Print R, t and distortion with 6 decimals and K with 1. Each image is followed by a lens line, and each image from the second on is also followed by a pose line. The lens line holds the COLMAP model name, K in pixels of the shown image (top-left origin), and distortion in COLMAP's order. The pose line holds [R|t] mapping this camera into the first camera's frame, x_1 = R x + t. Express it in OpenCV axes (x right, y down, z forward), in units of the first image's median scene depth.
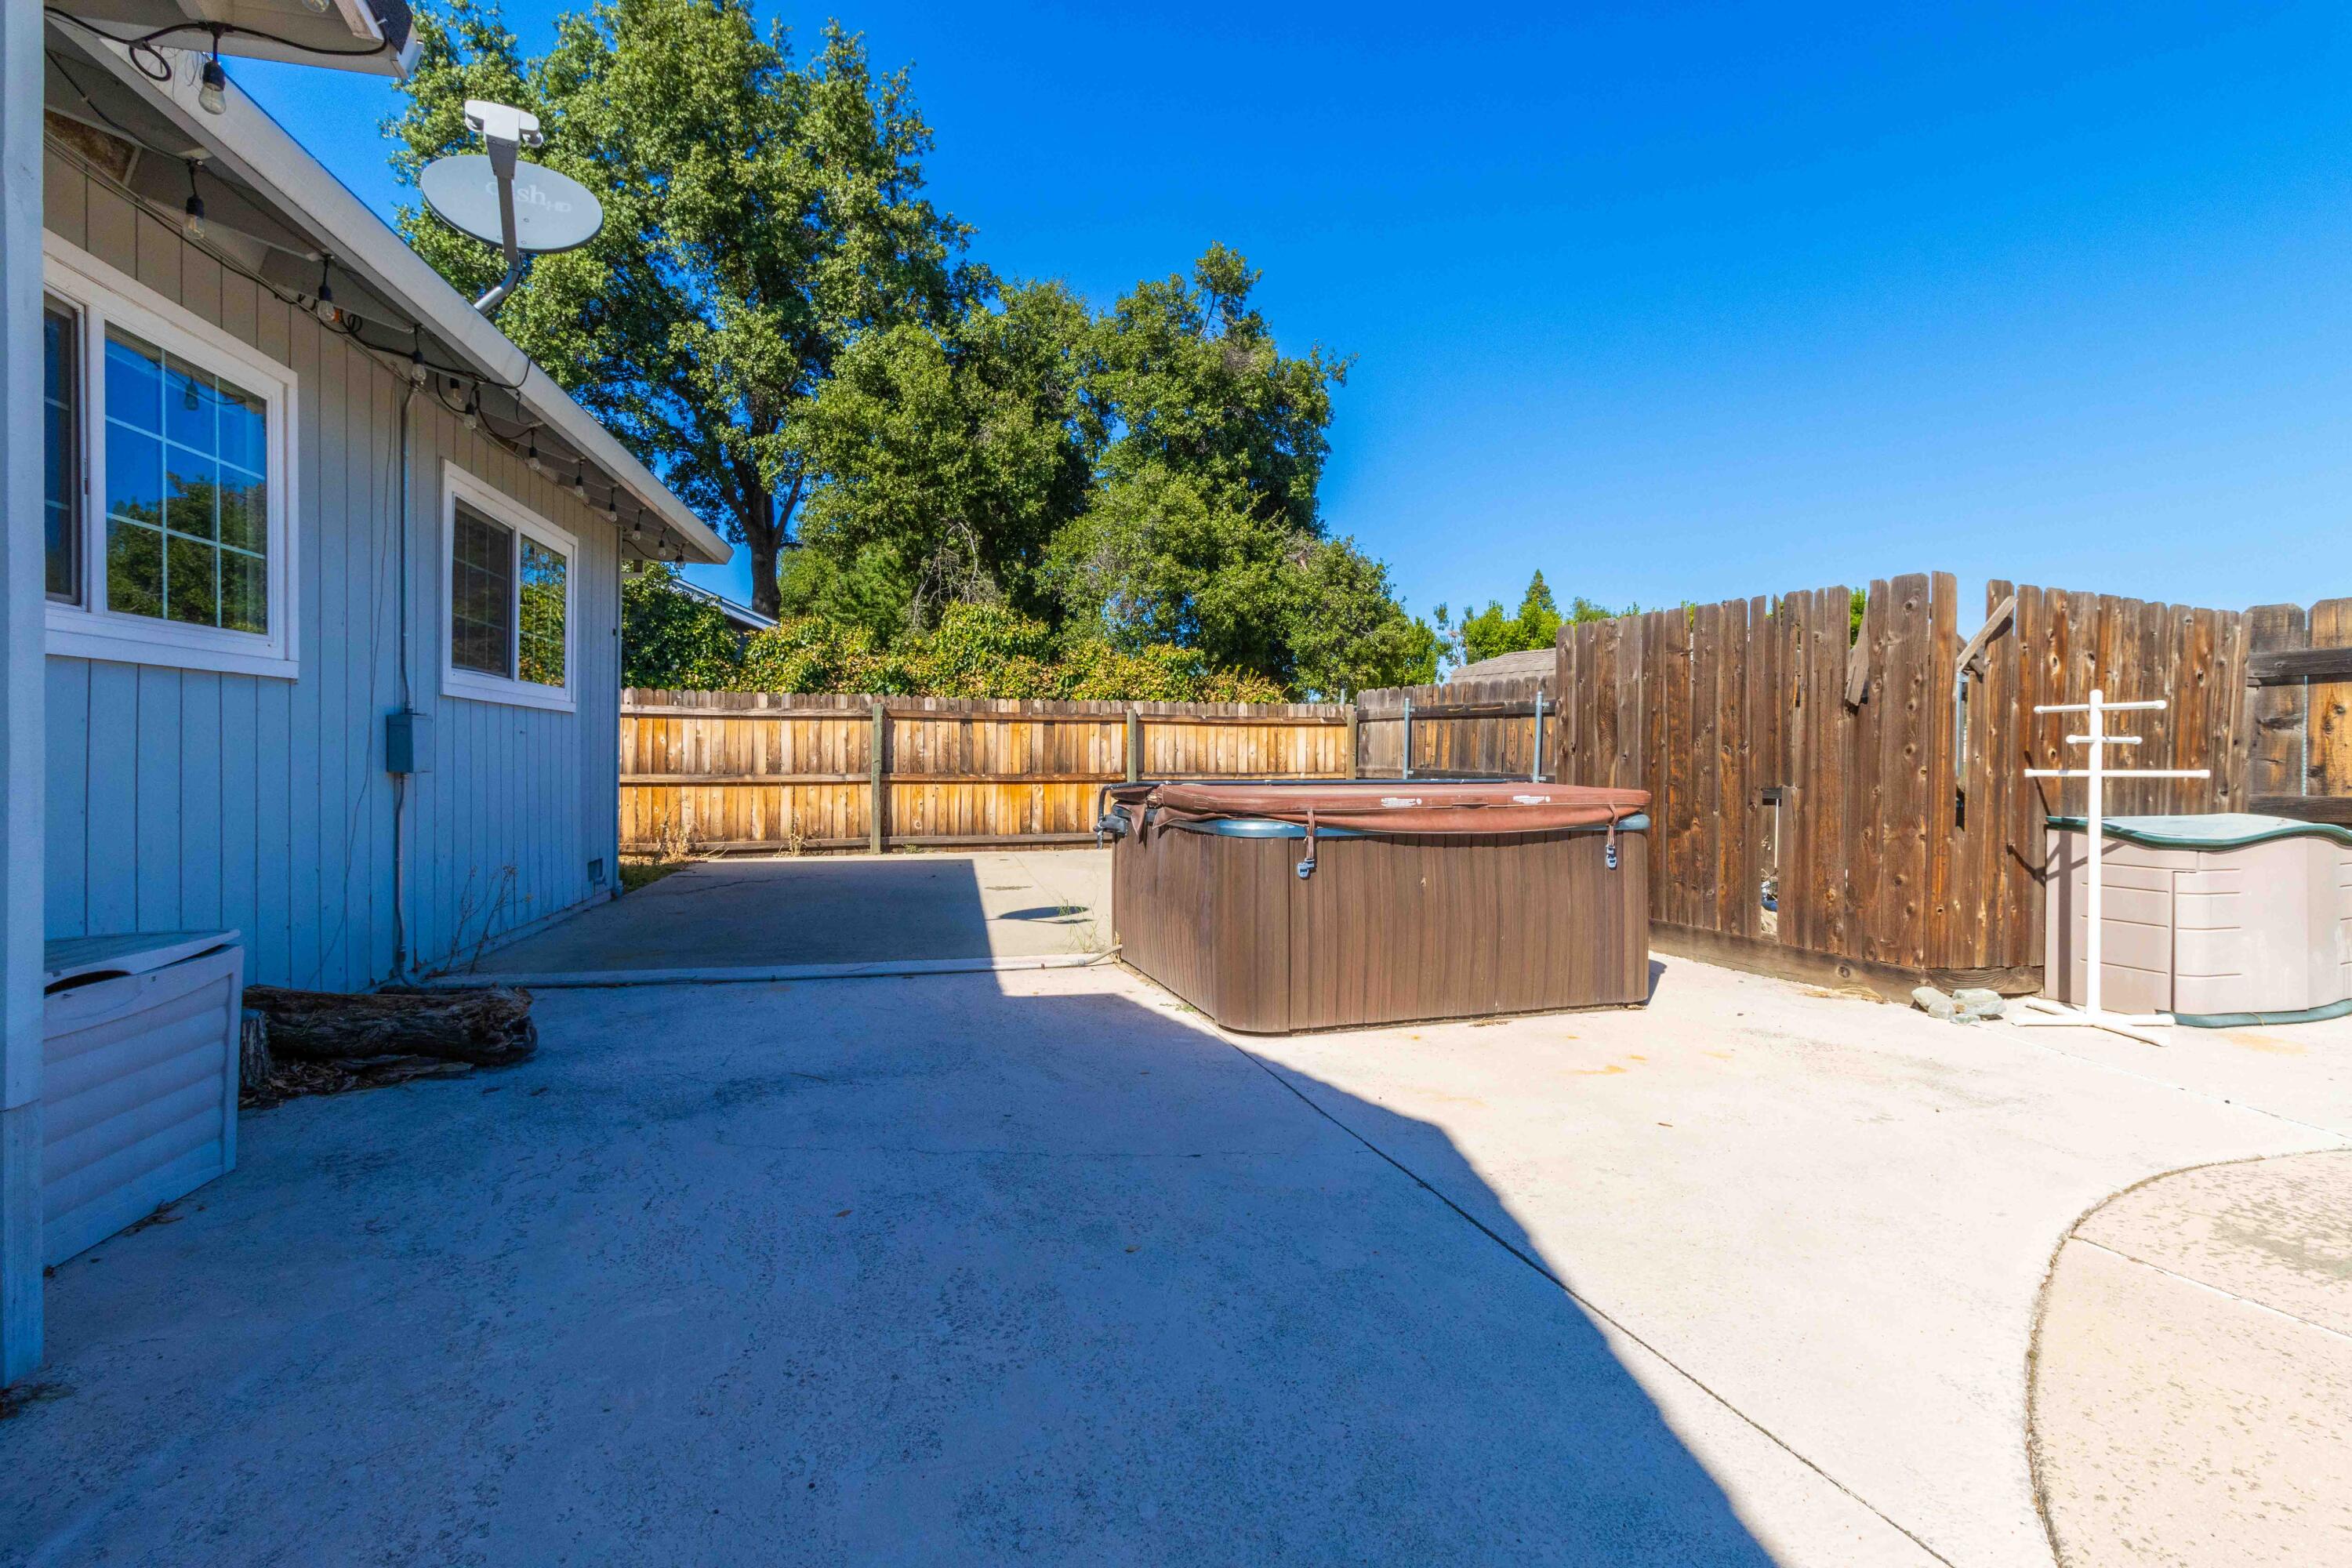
lens RADIAL K [[1095.4, 0, 1159.2], [0, 1095.4, 781.6], [0, 0, 1]] dist [-0.001625, -0.000428]
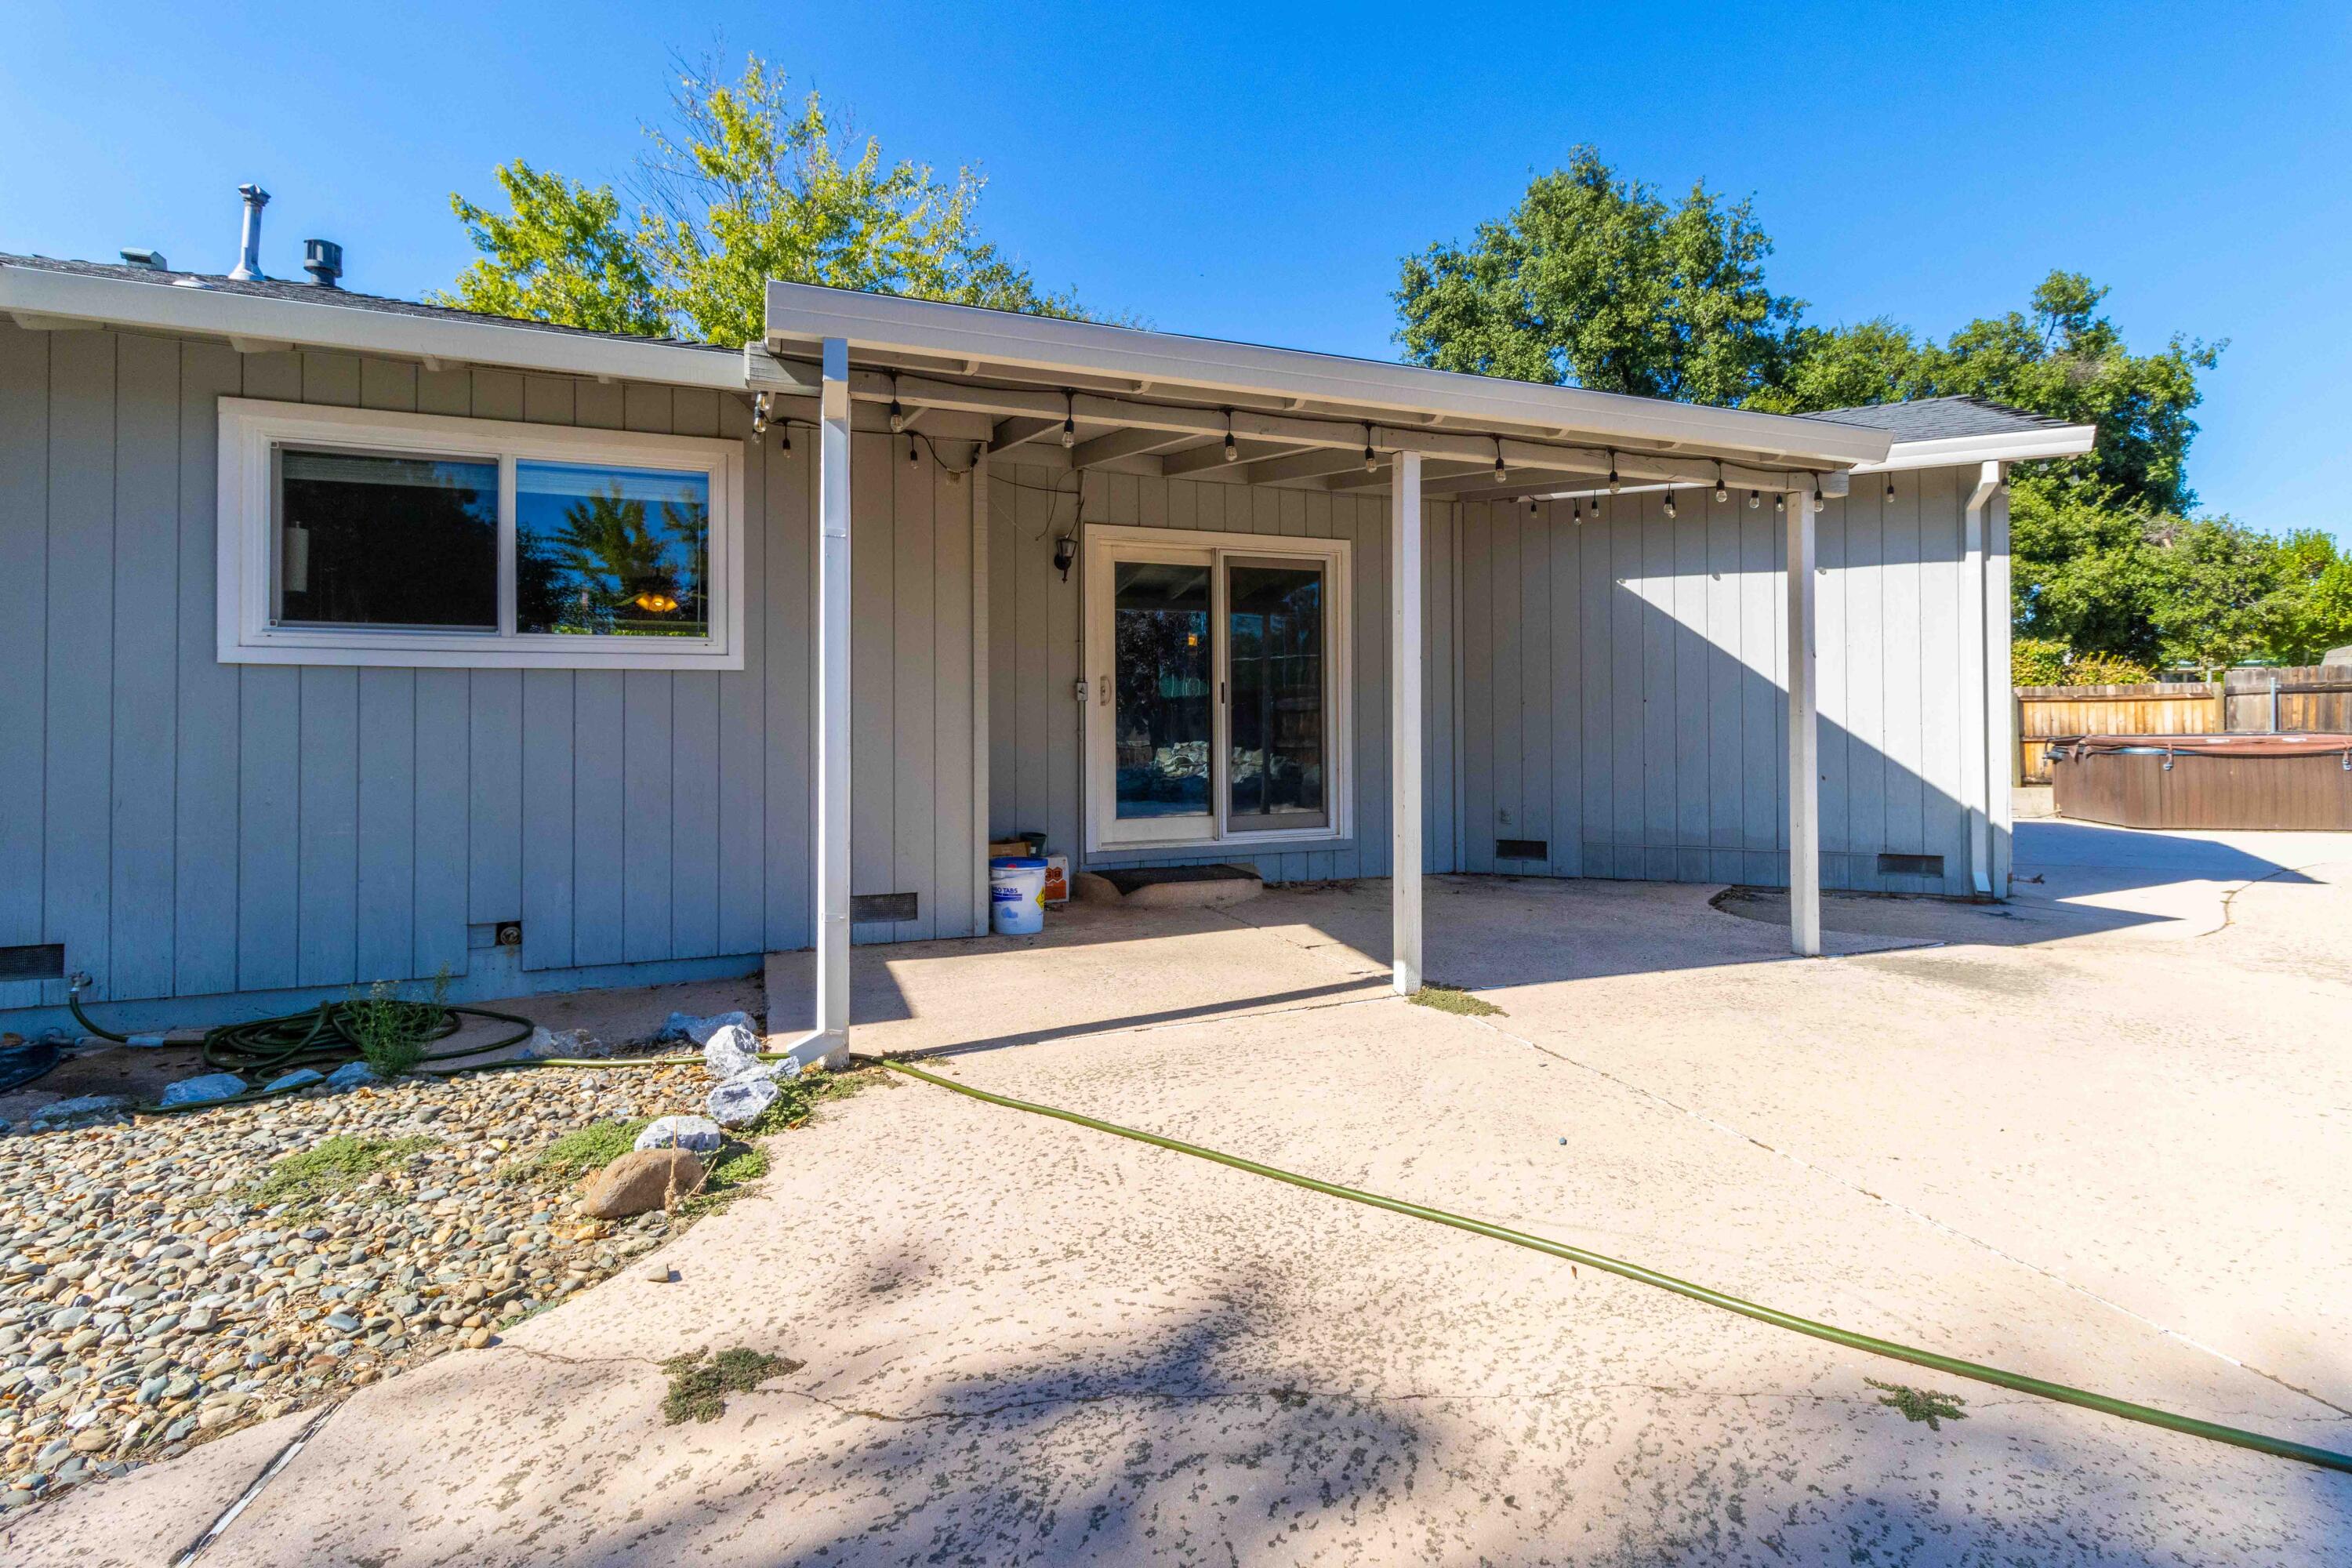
lens RADIAL K [[1095.4, 0, 1187.4], [0, 1095.4, 717.3], [0, 0, 1]] dist [-0.001625, -0.000428]
pose [[0.822294, -0.020574, -0.568691, -0.055643], [0.000425, 0.999368, -0.035541, 0.009907], [0.569063, 0.028983, 0.821783, -0.453829]]
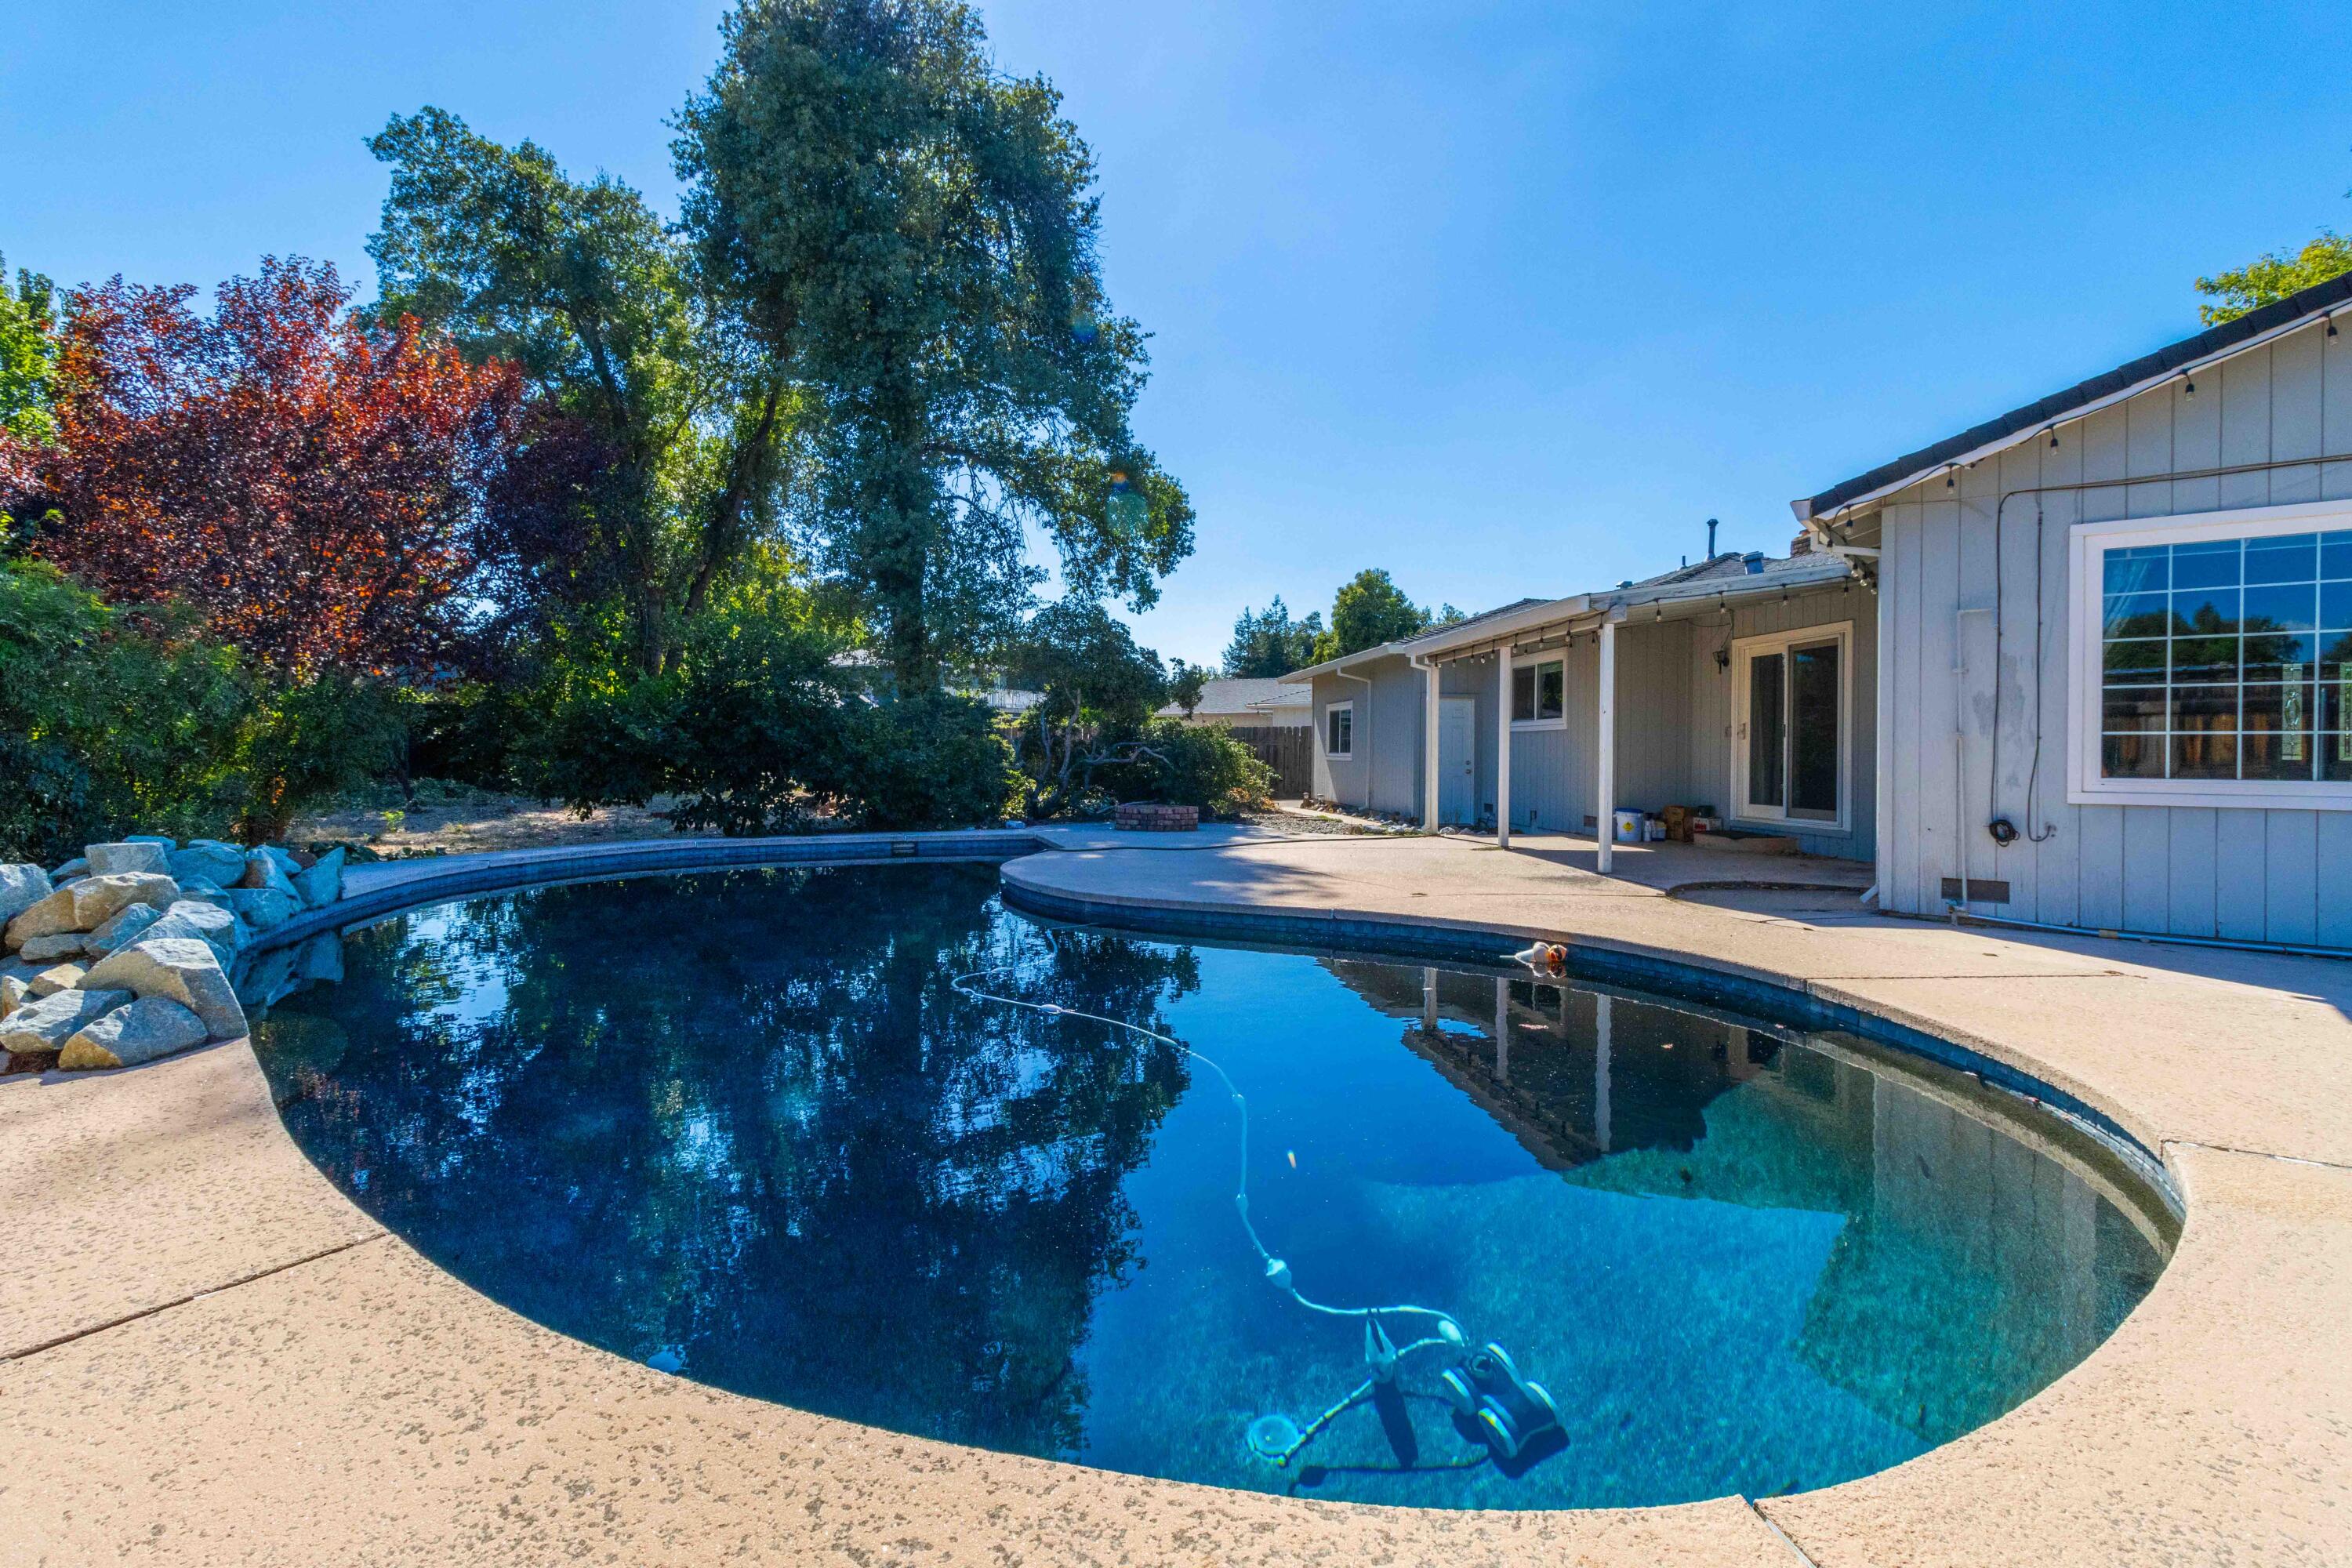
lens RADIAL K [[1095.4, 0, 1166.6], [0, 1095.4, 769.3], [0, 0, 1]] dist [-0.001625, -0.000428]
pose [[-0.782540, -0.007630, -0.622553, 0.299171], [-0.033208, 0.999013, 0.029499, 0.004488], [0.621713, 0.043758, -0.782022, 0.011279]]
